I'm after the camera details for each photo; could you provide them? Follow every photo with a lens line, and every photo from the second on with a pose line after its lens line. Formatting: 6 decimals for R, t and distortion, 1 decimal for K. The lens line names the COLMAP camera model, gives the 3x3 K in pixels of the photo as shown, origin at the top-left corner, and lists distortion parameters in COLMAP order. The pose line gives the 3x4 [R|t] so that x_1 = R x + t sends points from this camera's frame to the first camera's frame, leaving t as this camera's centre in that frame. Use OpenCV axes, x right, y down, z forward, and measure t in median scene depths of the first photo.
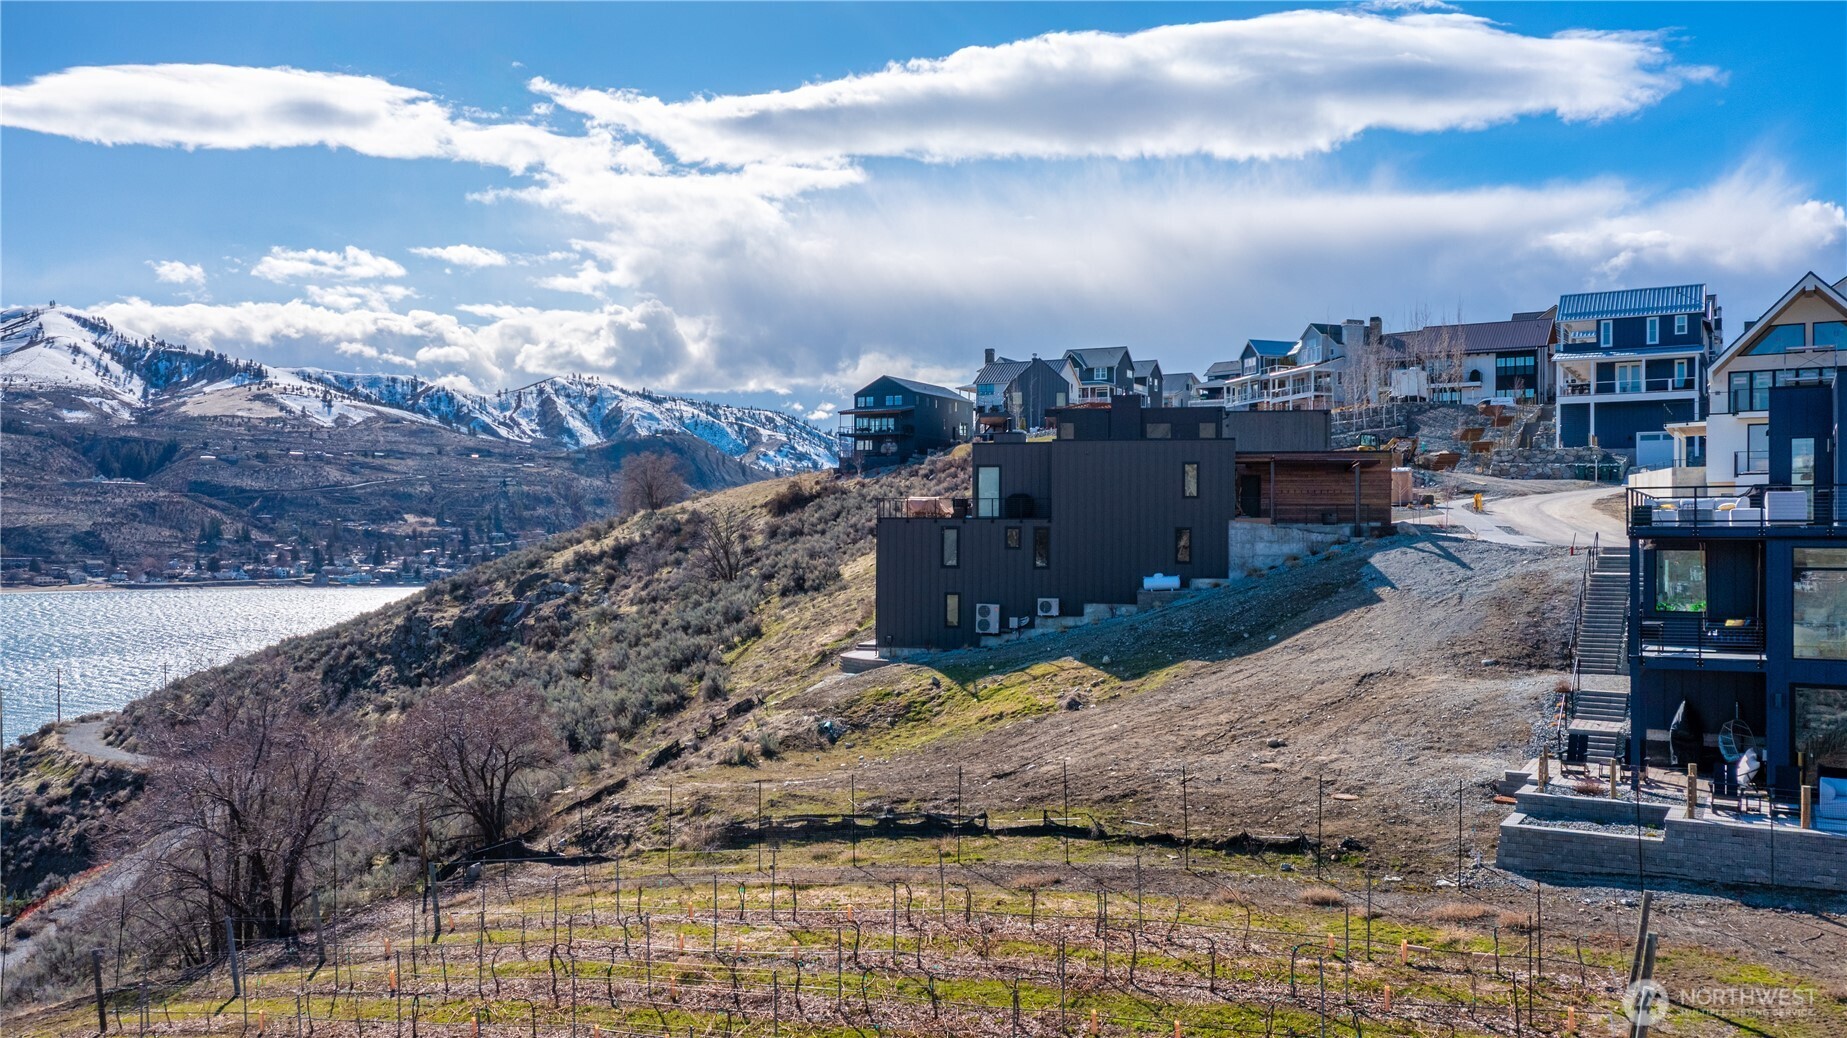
lens RADIAL K [[1491.9, 0, 923.5], [0, 1491.9, 519.0], [0, 0, 1]] dist [0.001999, 0.001199]
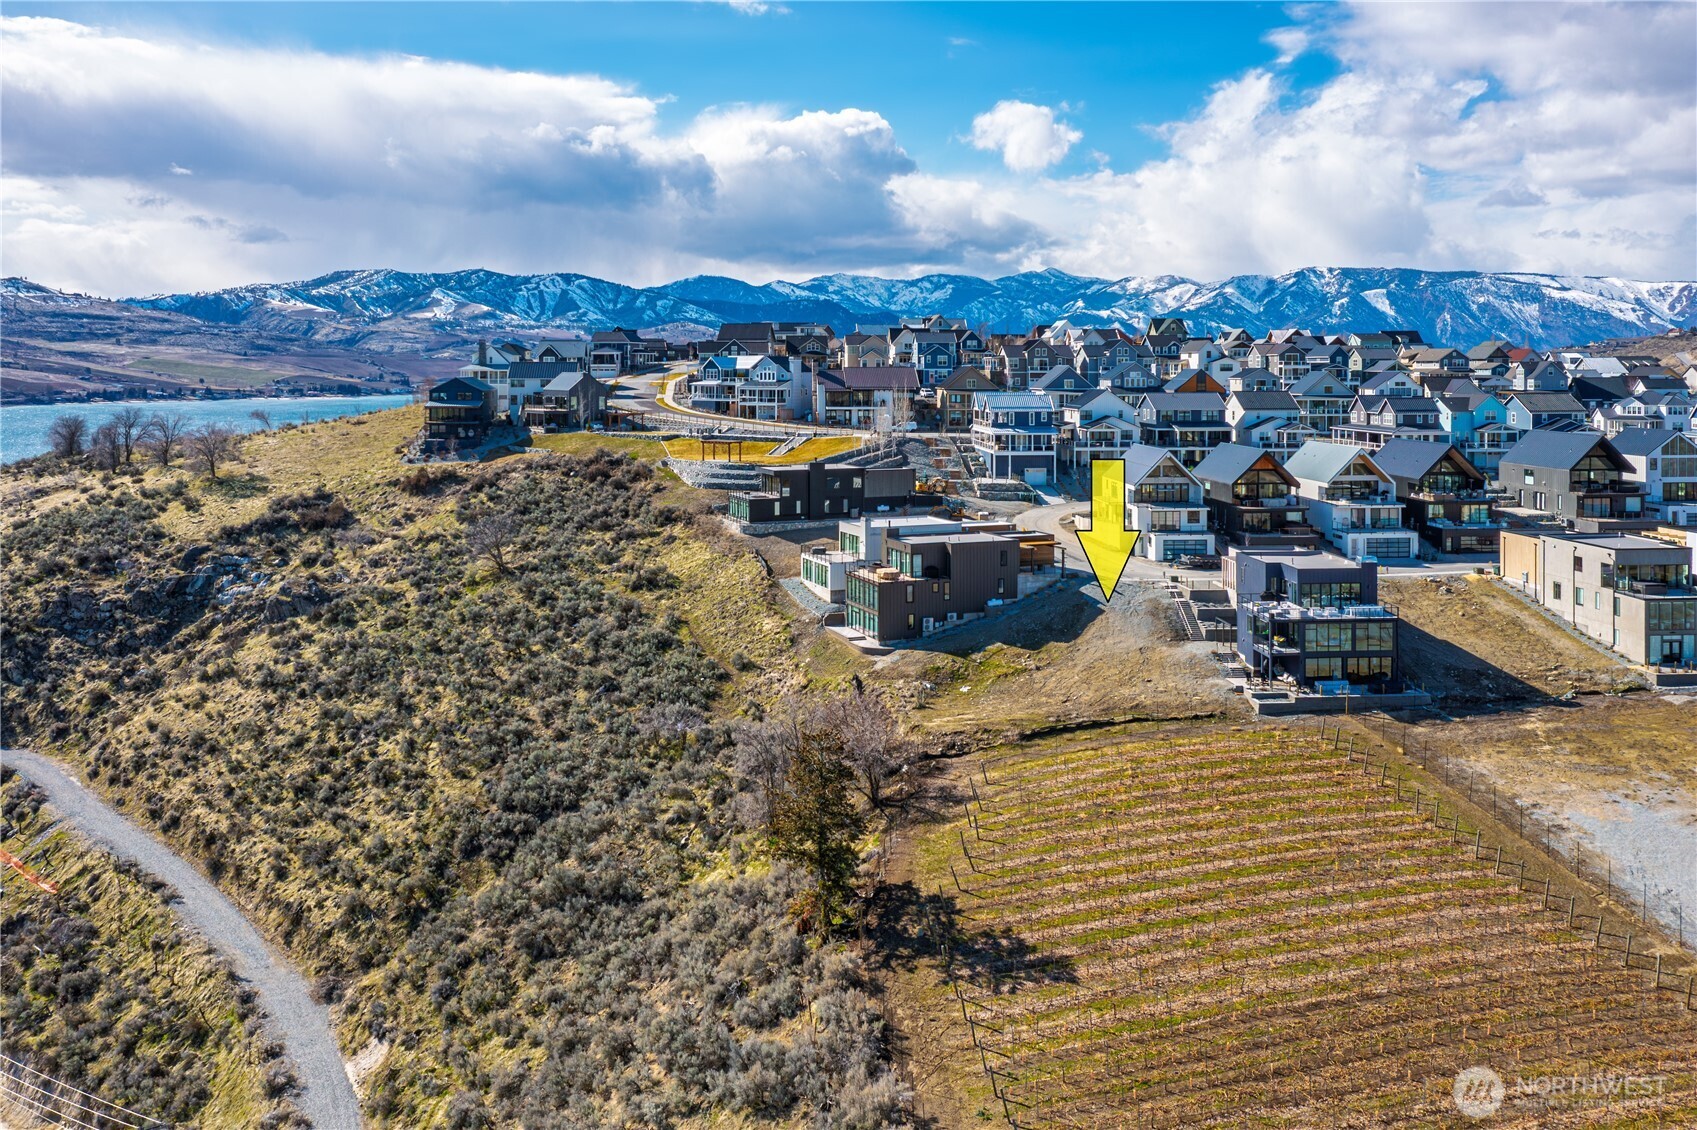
lens RADIAL K [[1394.0, 0, 848.5], [0, 1394.0, 565.0], [0, 0, 1]] dist [-0.022662, 0.053271]
pose [[0.811406, -0.092250, 0.577158, -1.266280], [-0.003872, 0.986596, 0.163136, -0.366236], [-0.584471, -0.134604, 0.800172, -0.607589]]
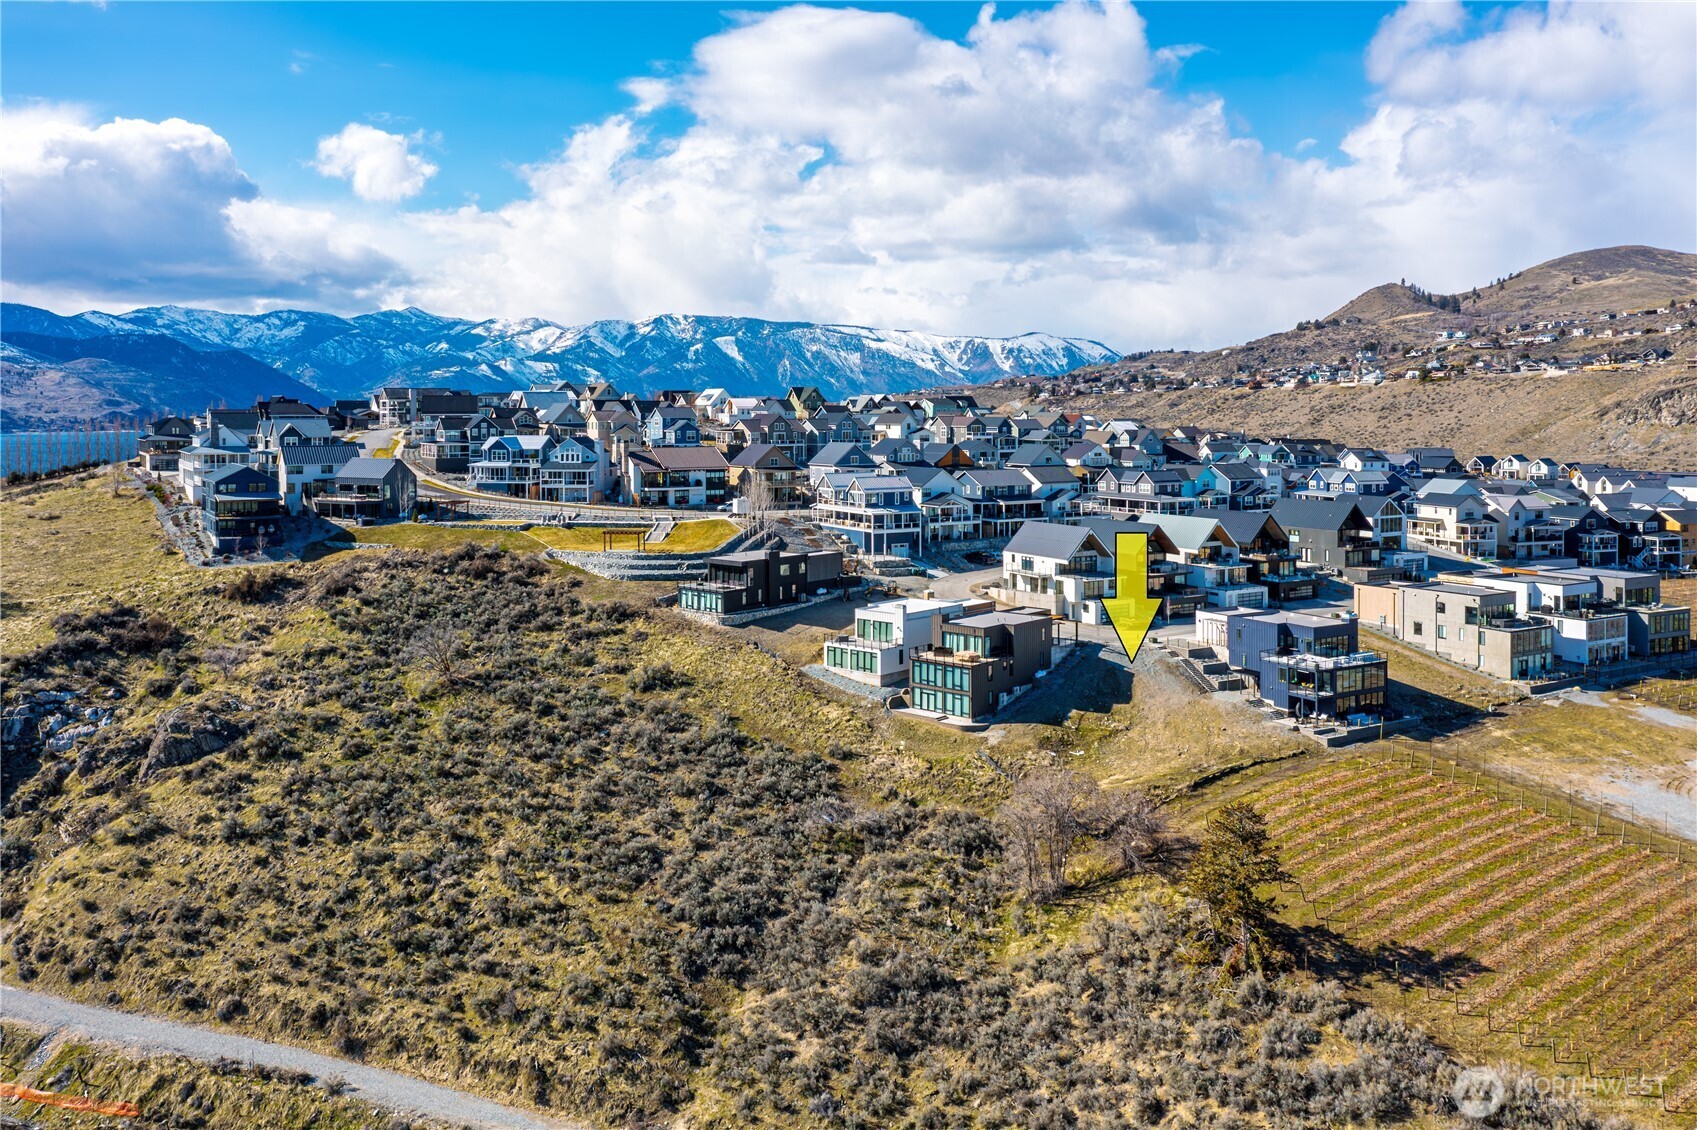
lens RADIAL K [[1361.3, 0, 846.2], [0, 1361.3, 696.6], [0, 0, 1]] dist [0.034798, -0.073567]
pose [[0.461011, -0.194558, 0.865804, -2.071602], [-0.012899, 0.974097, 0.225761, -0.453572], [-0.887301, -0.115246, 0.446560, 0.209385]]
